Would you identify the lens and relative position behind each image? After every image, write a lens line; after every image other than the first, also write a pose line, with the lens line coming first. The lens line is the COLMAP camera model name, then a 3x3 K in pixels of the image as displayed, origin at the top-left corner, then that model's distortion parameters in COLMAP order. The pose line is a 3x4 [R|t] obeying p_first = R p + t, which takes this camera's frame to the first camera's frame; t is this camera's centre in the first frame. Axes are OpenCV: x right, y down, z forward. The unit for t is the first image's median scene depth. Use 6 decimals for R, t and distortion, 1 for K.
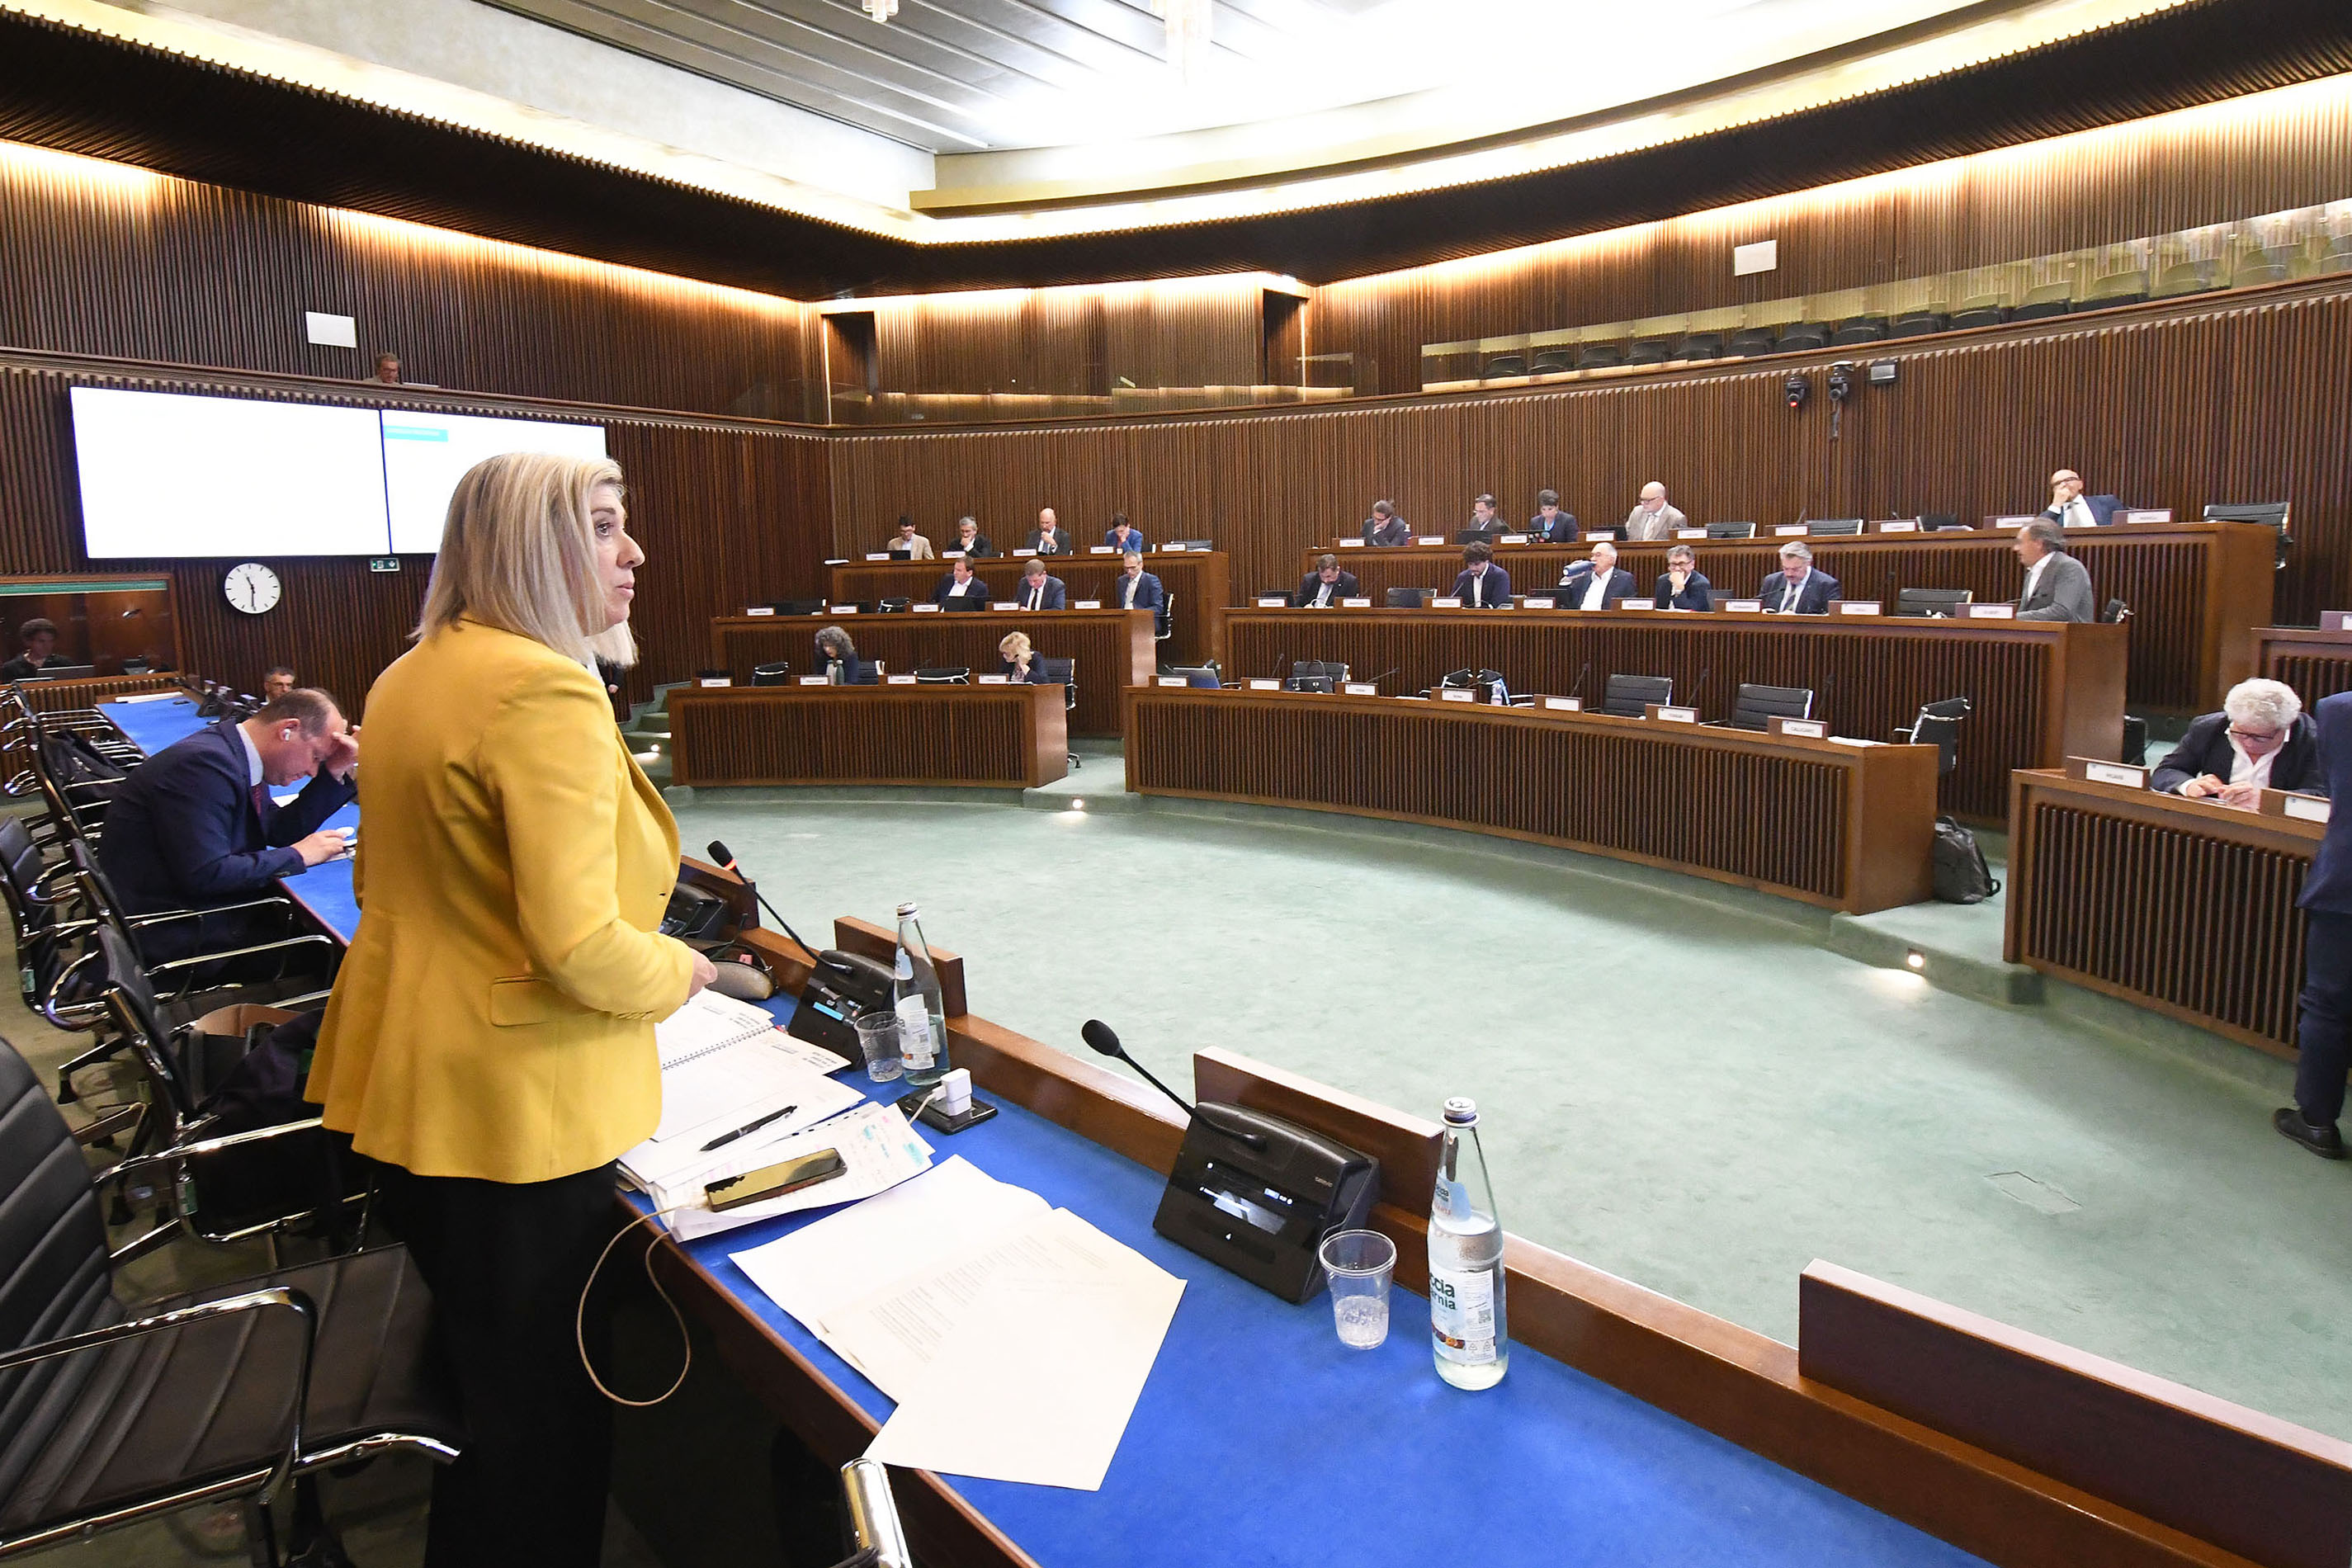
lens RADIAL K [[1258.5, 0, 1176.0], [0, 1258.5, 784.0], [0, 0, 1]] dist [0.000068, -0.011400]
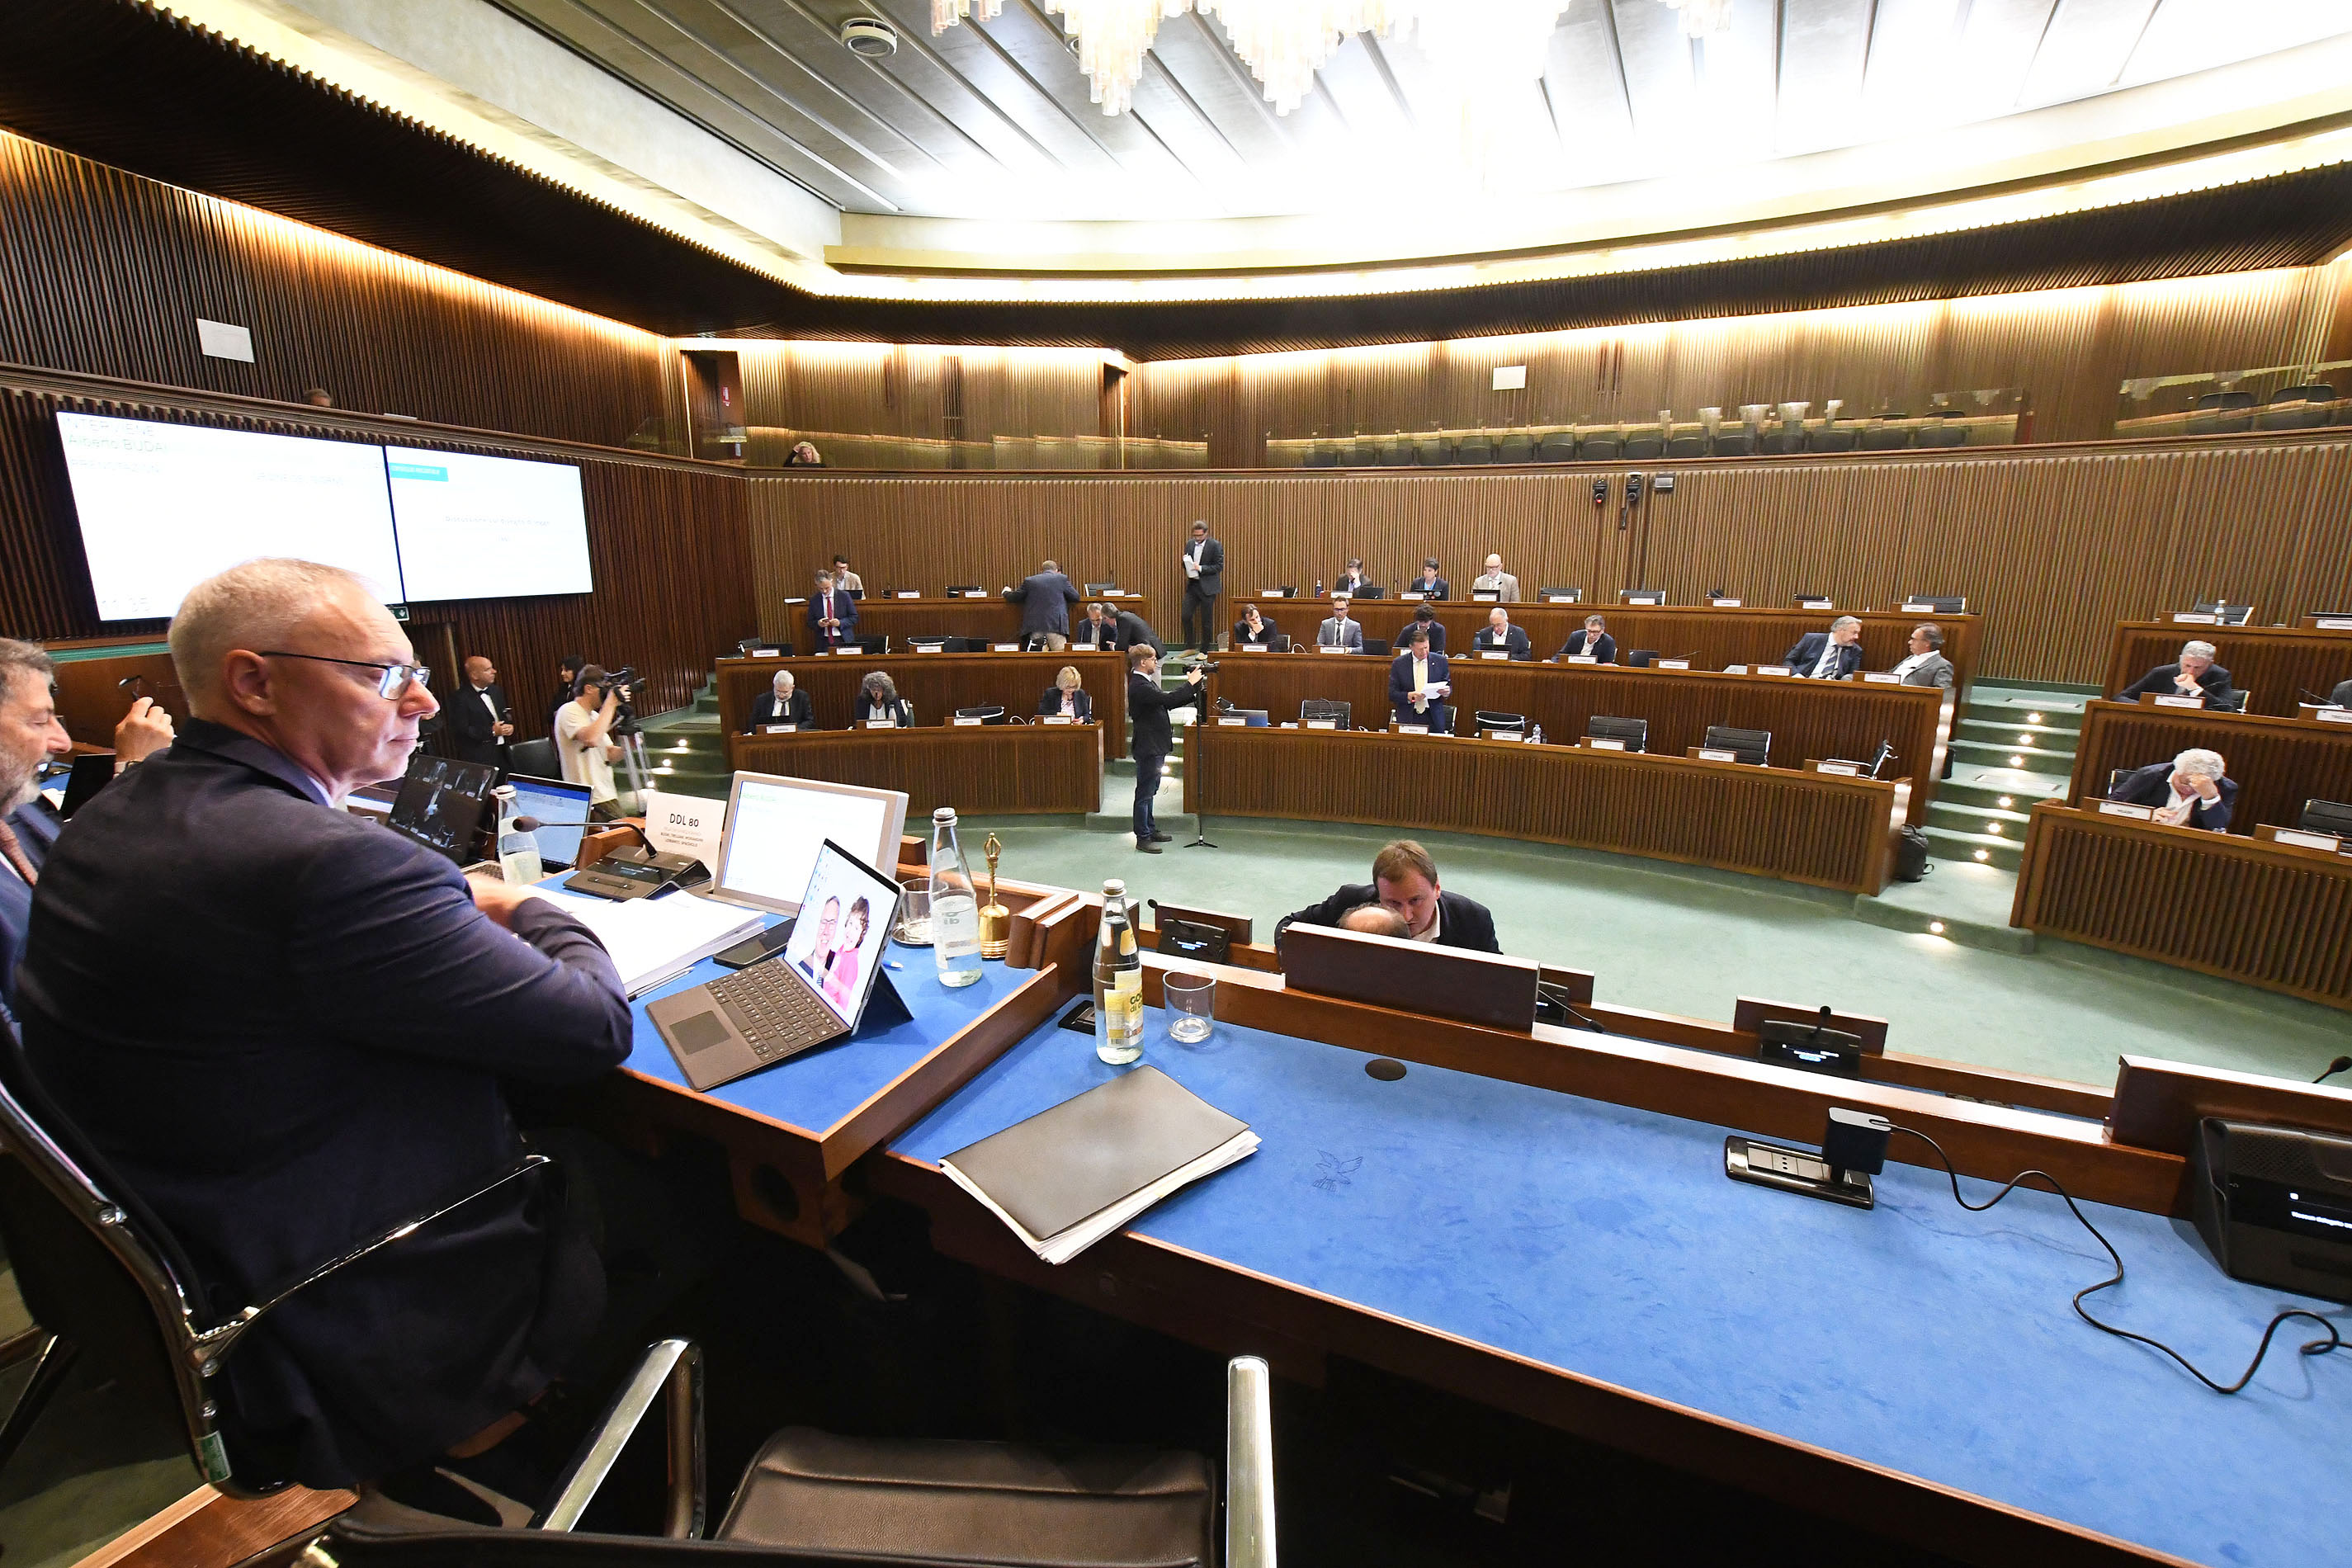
lens RADIAL K [[982.9, 0, 1176.6], [0, 982.9, 853.4], [0, 0, 1]] dist [-0.018111, 0.001069]
pose [[0.943915, -0.071184, 0.322423, -0.282982], [0.036634, 0.993033, 0.111993, -0.049246], [-0.328149, -0.093901, 0.939947, 0.092206]]
